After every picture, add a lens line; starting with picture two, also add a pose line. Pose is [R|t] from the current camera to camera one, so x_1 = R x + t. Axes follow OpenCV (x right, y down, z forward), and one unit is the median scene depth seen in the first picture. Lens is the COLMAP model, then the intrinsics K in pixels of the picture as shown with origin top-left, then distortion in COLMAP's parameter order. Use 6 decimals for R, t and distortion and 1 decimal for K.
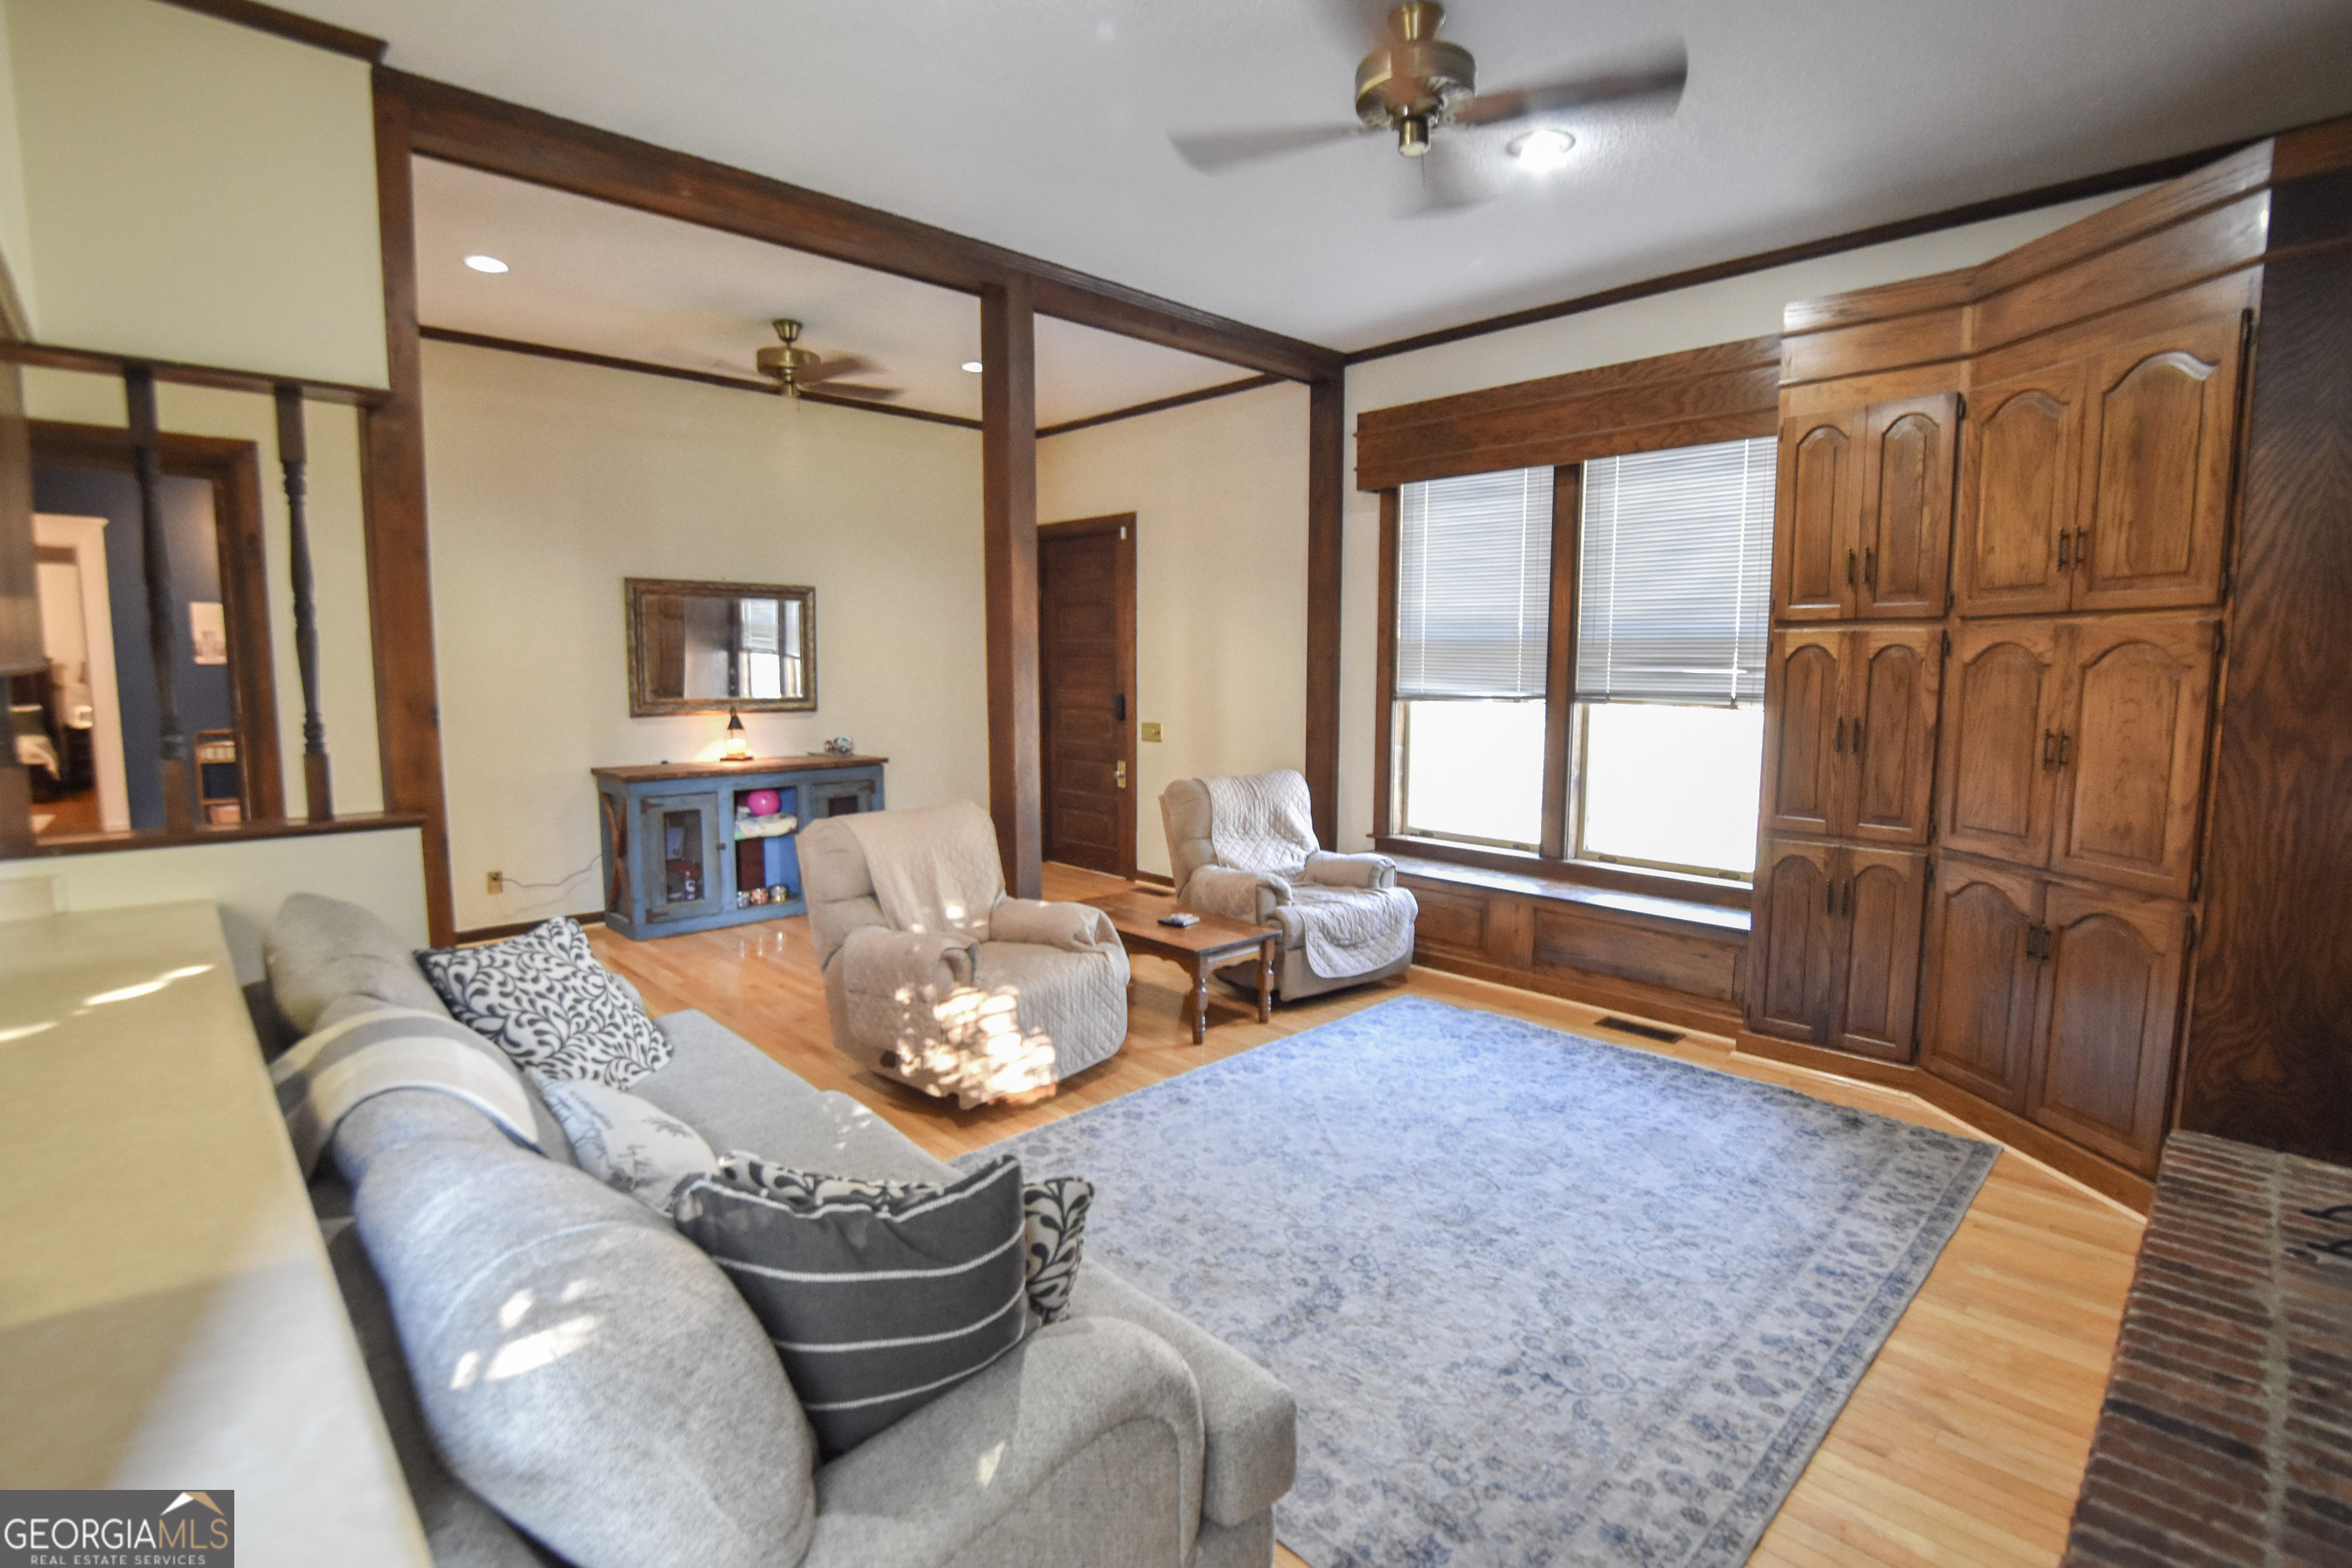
lens RADIAL K [[1112.1, 0, 1182.9], [0, 1112.1, 776.6], [0, 0, 1]] dist [-0.025262, 0.002528]
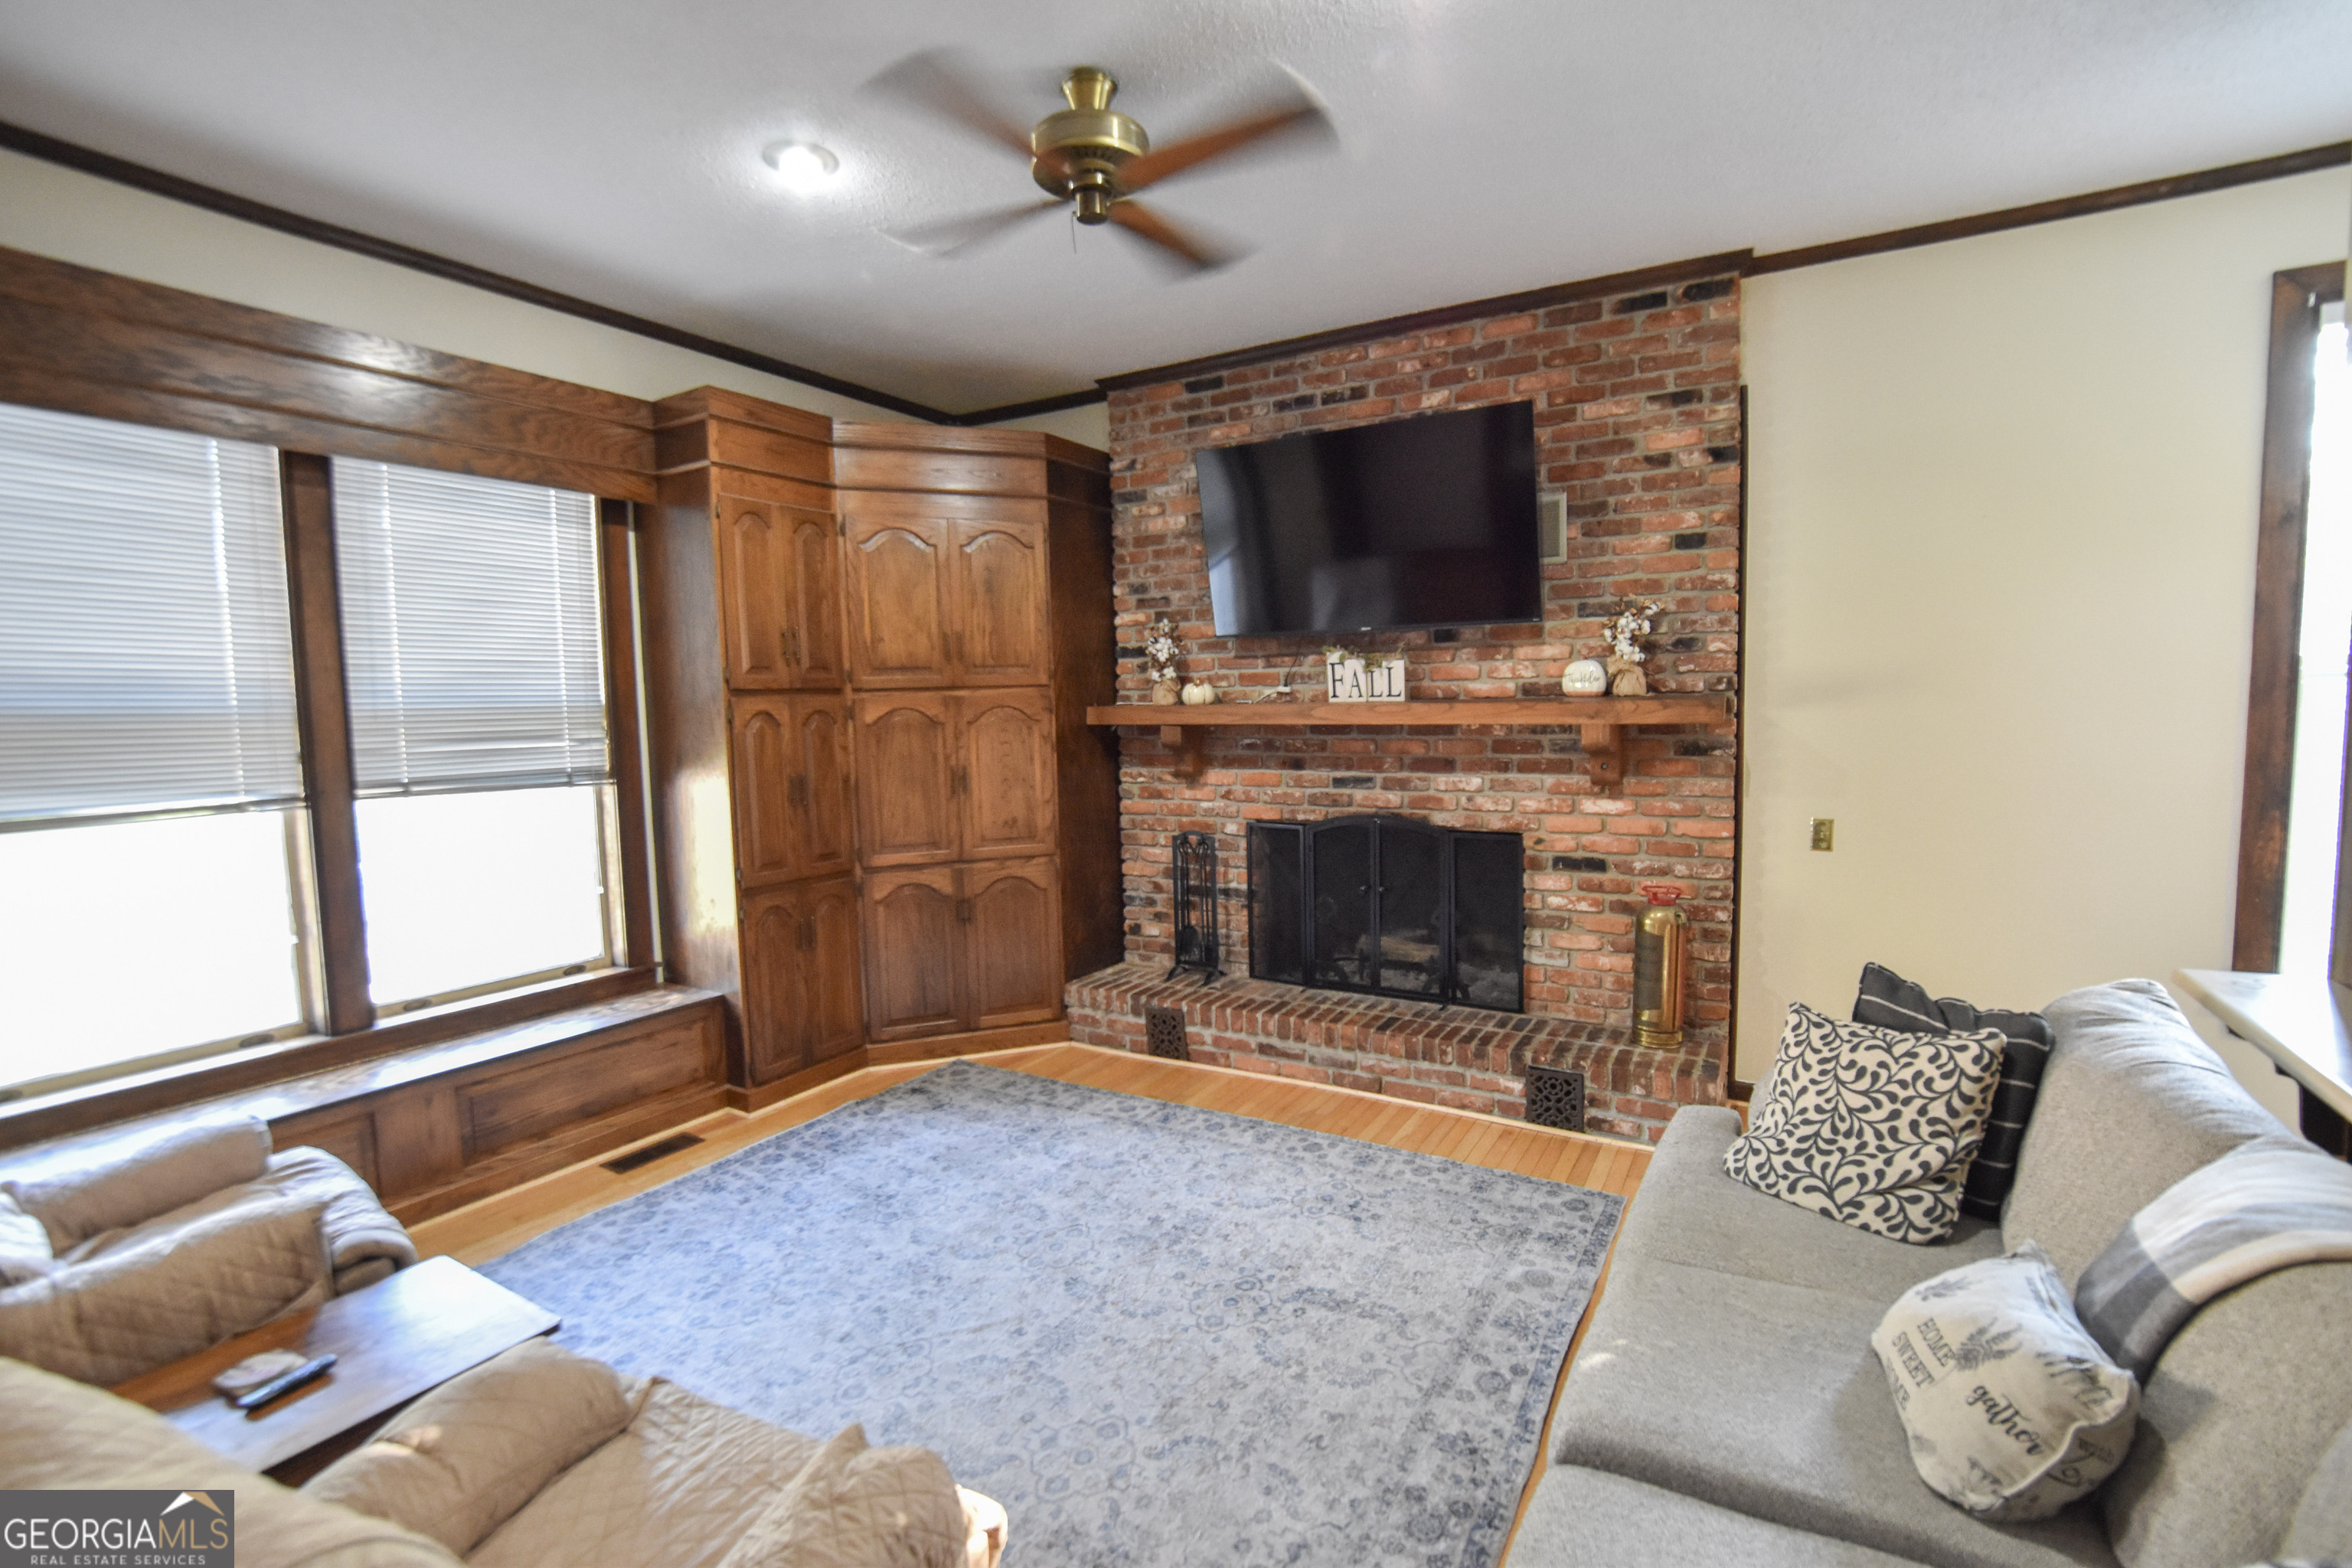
lens RADIAL K [[1047.0, 0, 1183.1], [0, 1047.0, 781.7], [0, 0, 1]] dist [-0.035028, 0.006779]
pose [[-0.262330, -0.067844, 0.962590, -0.556056], [0.124026, 0.986882, 0.103356, -0.111693], [-0.956975, 0.146499, -0.250475, 0.912264]]
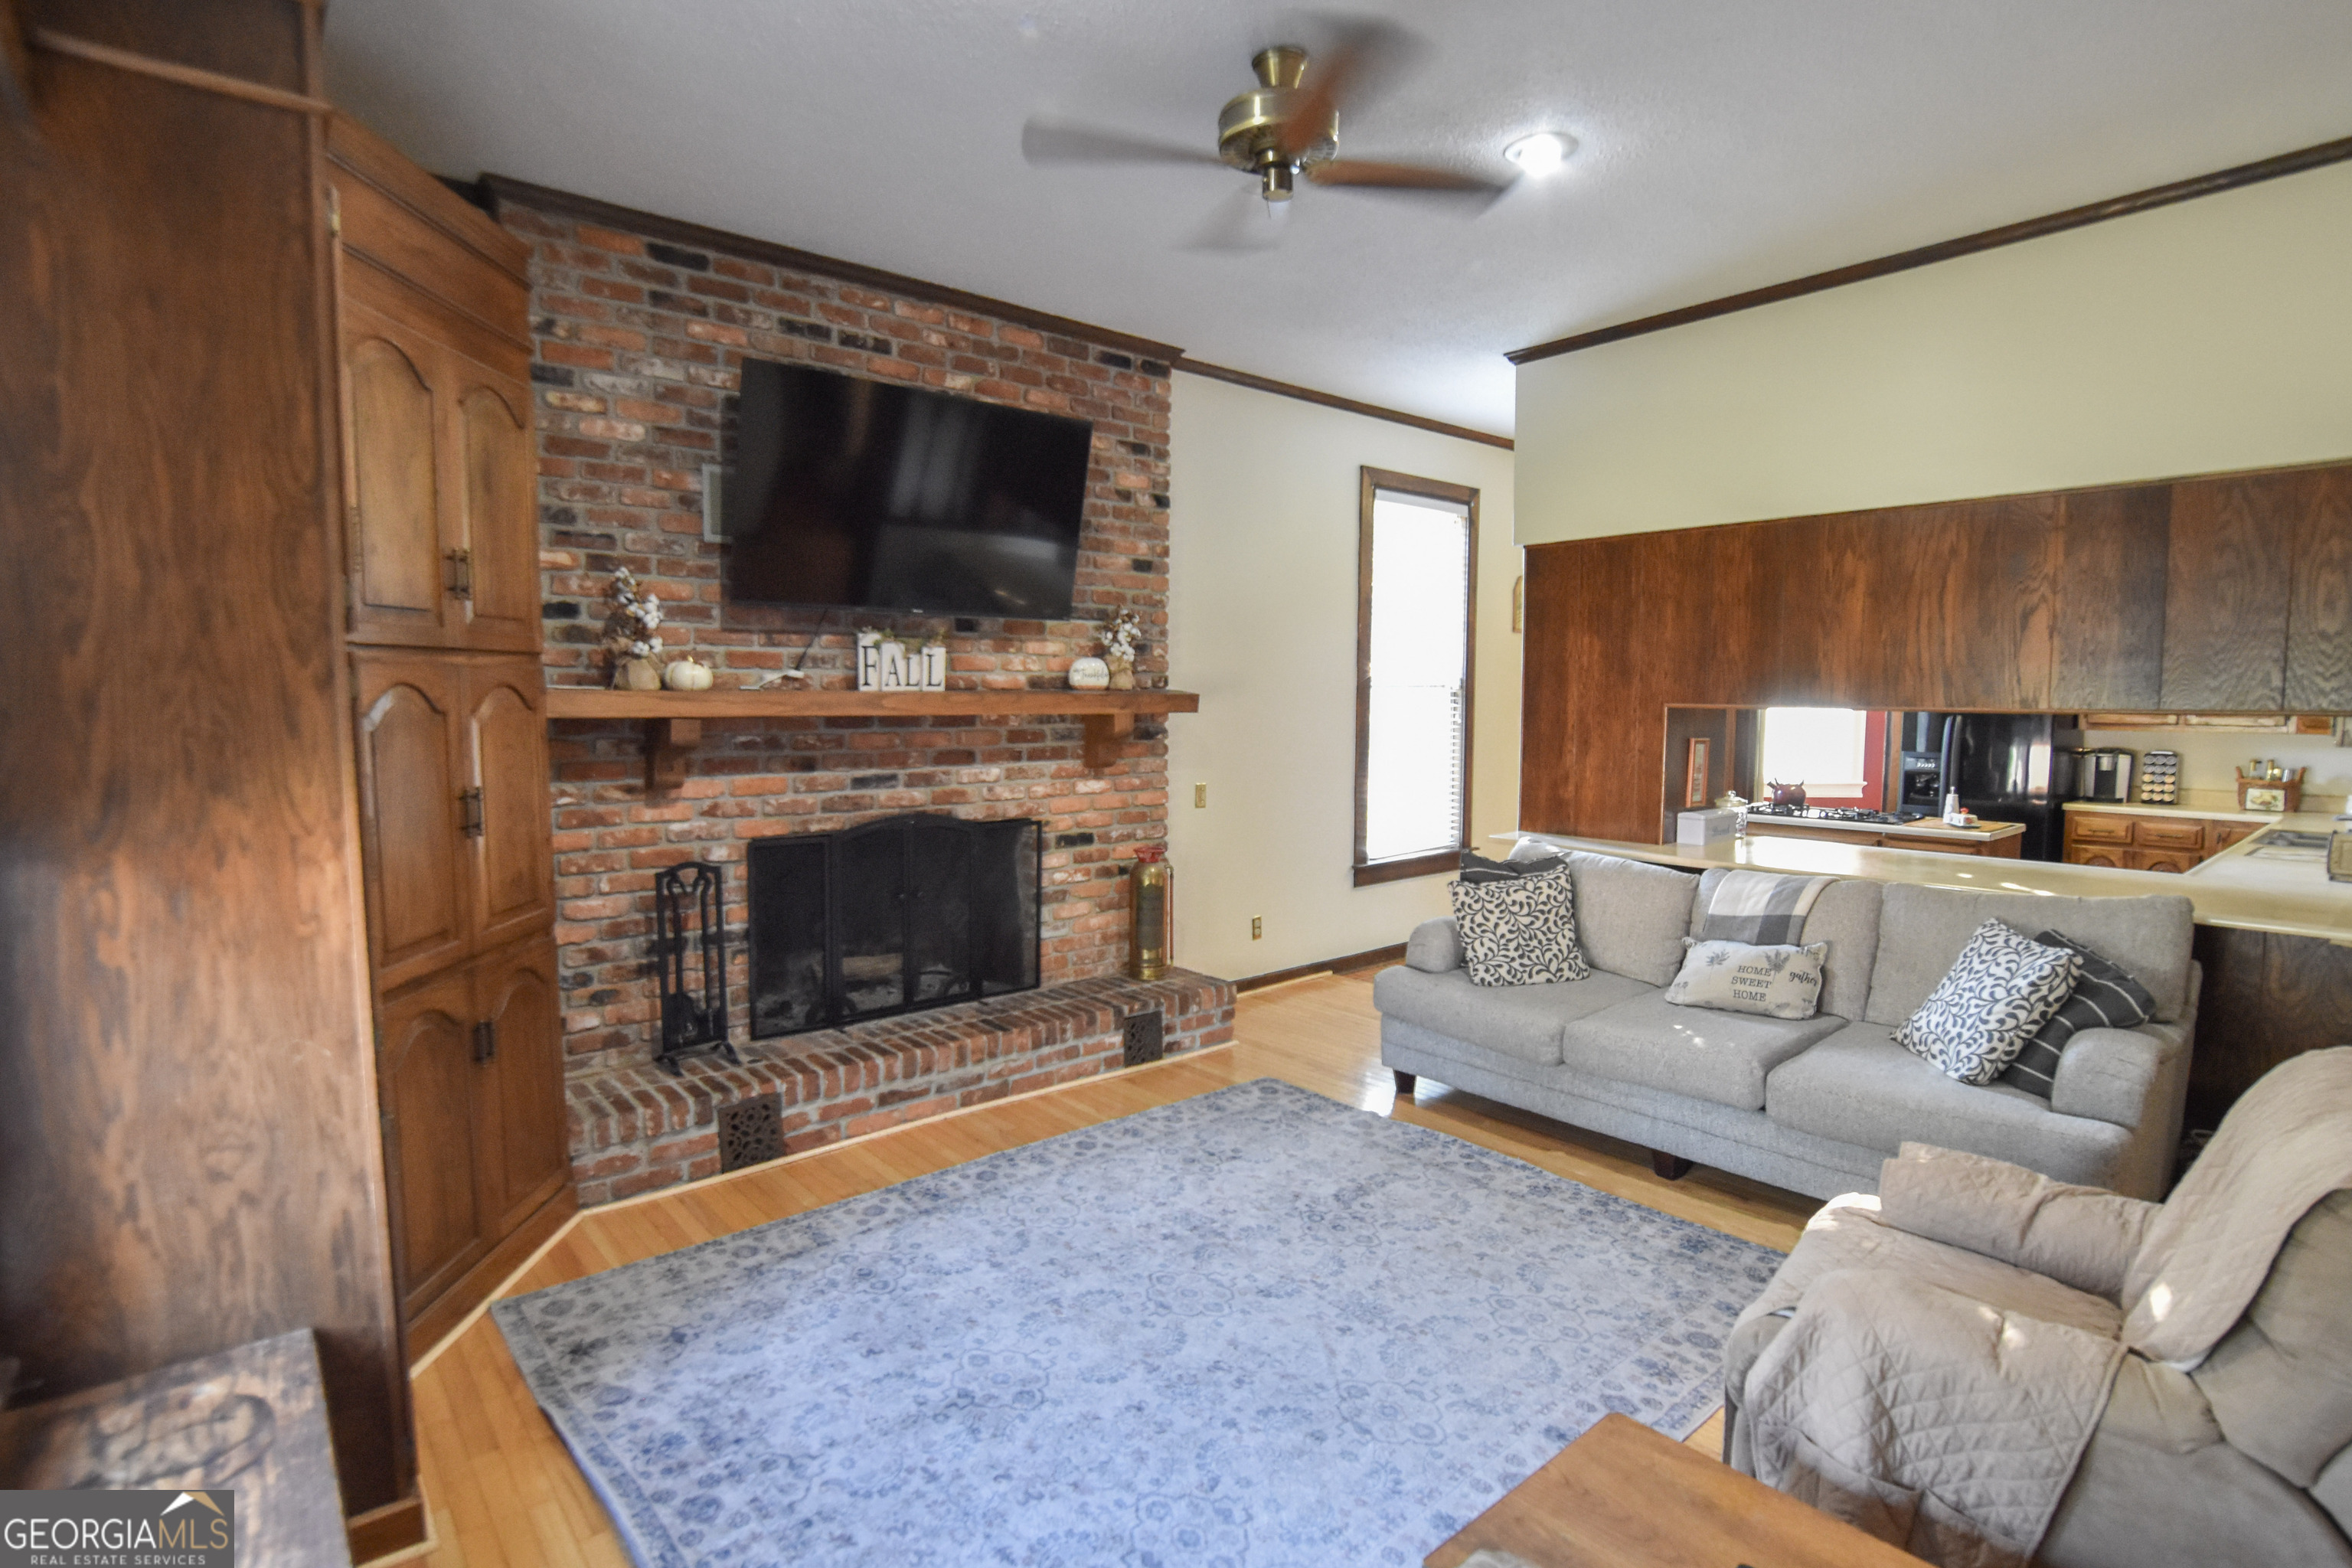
lens RADIAL K [[1157.6, 0, 1180.8], [0, 1157.6, 784.9], [0, 0, 1]] dist [-0.028055, -0.003530]
pose [[-0.998126, -0.007576, 0.060728, 0.170633], [0.003867, 0.982518, 0.186127, -0.177593], [-0.061076, 0.186013, -0.980647, 1.564177]]
